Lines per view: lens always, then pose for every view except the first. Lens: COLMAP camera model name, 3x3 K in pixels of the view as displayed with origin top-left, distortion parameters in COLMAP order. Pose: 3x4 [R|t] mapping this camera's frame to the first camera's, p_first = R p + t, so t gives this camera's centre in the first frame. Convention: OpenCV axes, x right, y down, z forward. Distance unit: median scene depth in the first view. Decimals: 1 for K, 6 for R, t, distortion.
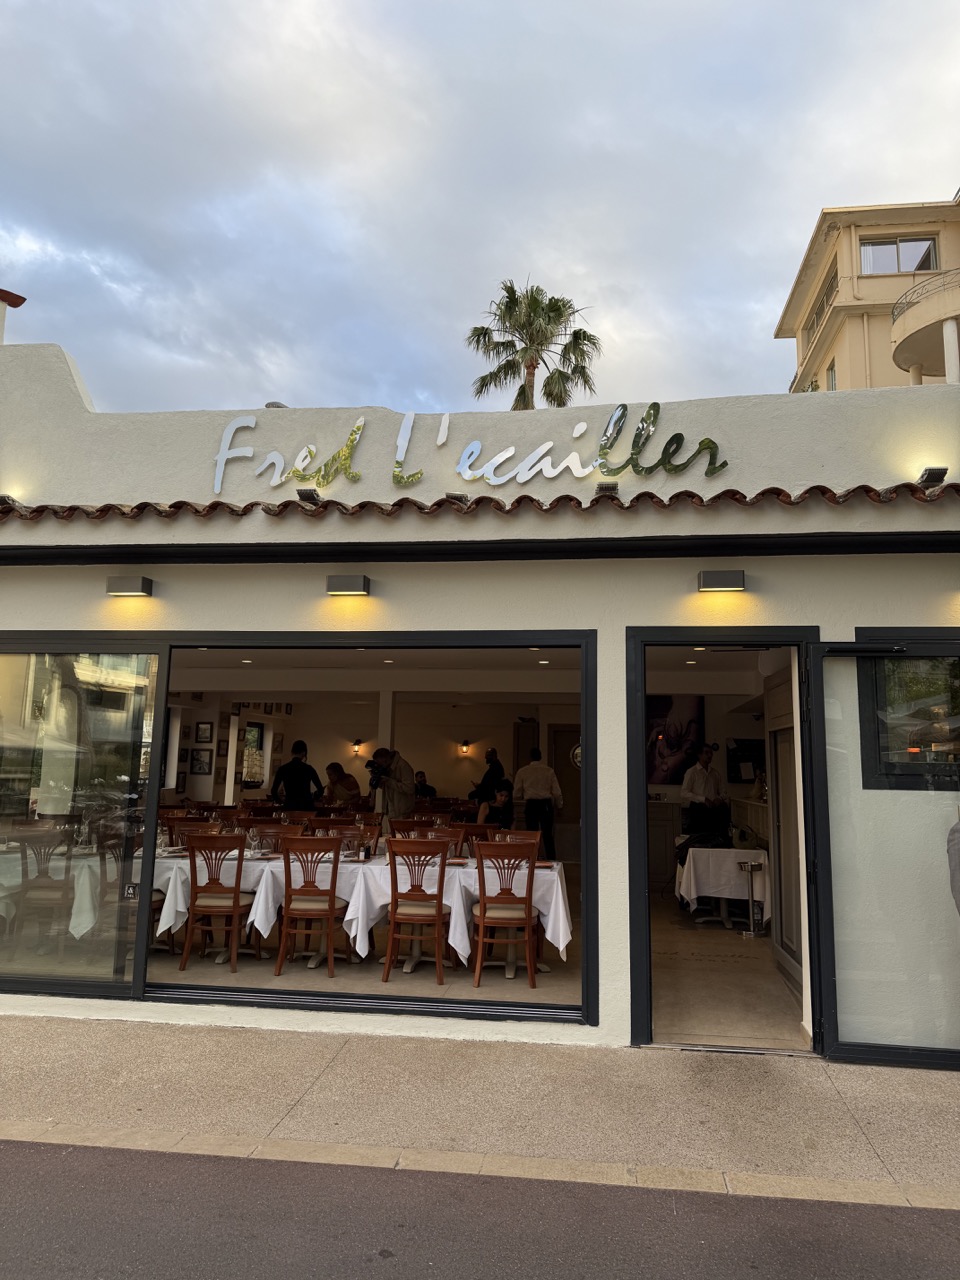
lens RADIAL K [[893.7, 0, 480.0], [0, 893.7, 640.0], [0, 0, 1]] dist [0.177601, -0.184274]
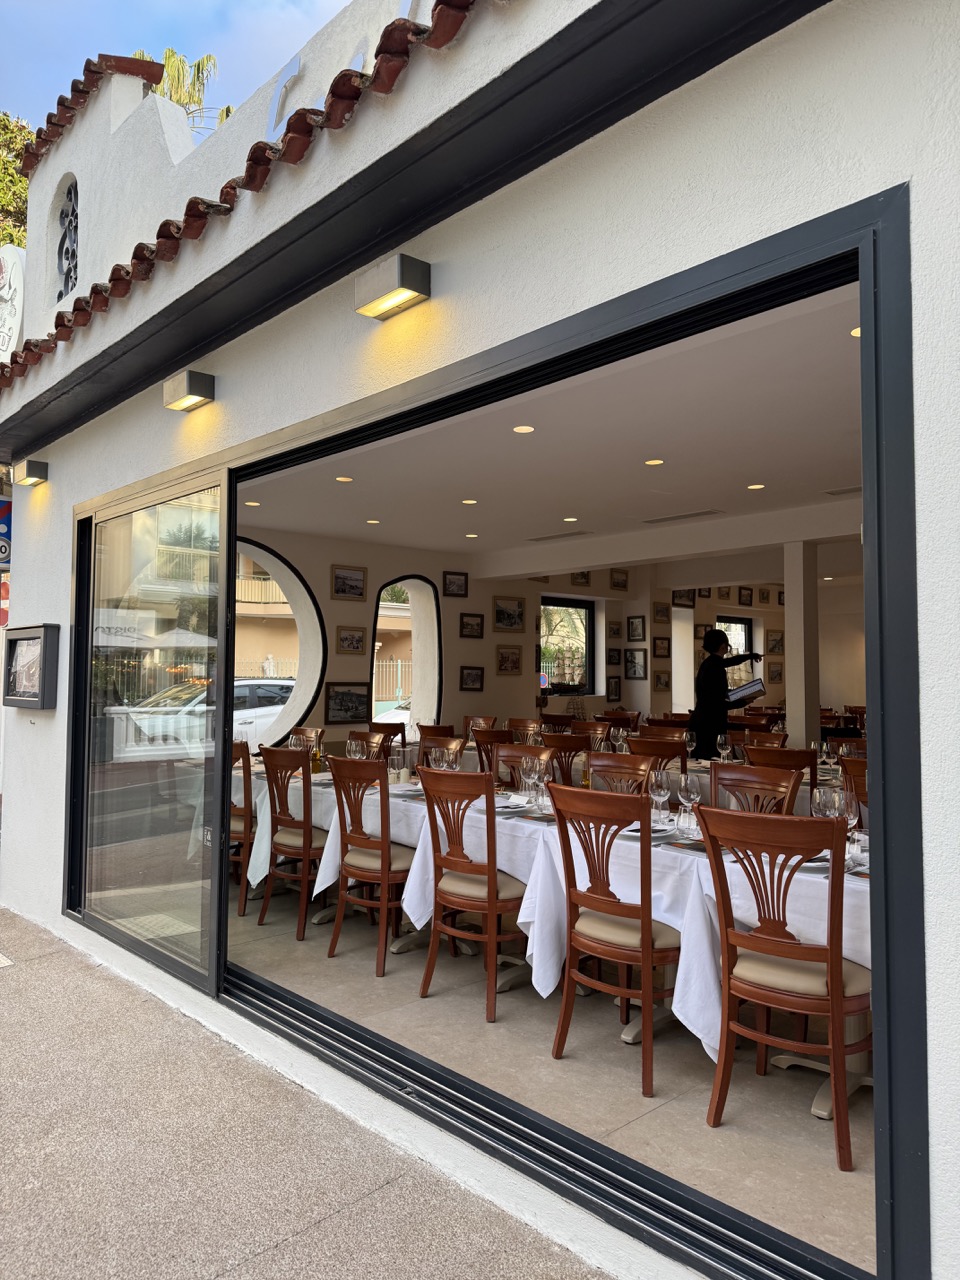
lens RADIAL K [[893.7, 0, 480.0], [0, 893.7, 640.0], [0, 0, 1]] dist [0.177601, -0.184274]
pose [[0.772160, -0.043365, -0.633947, 0.111557], [0.102617, 0.993083, 0.057057, 0.058654], [0.627087, -0.109111, 0.771269, 0.330346]]
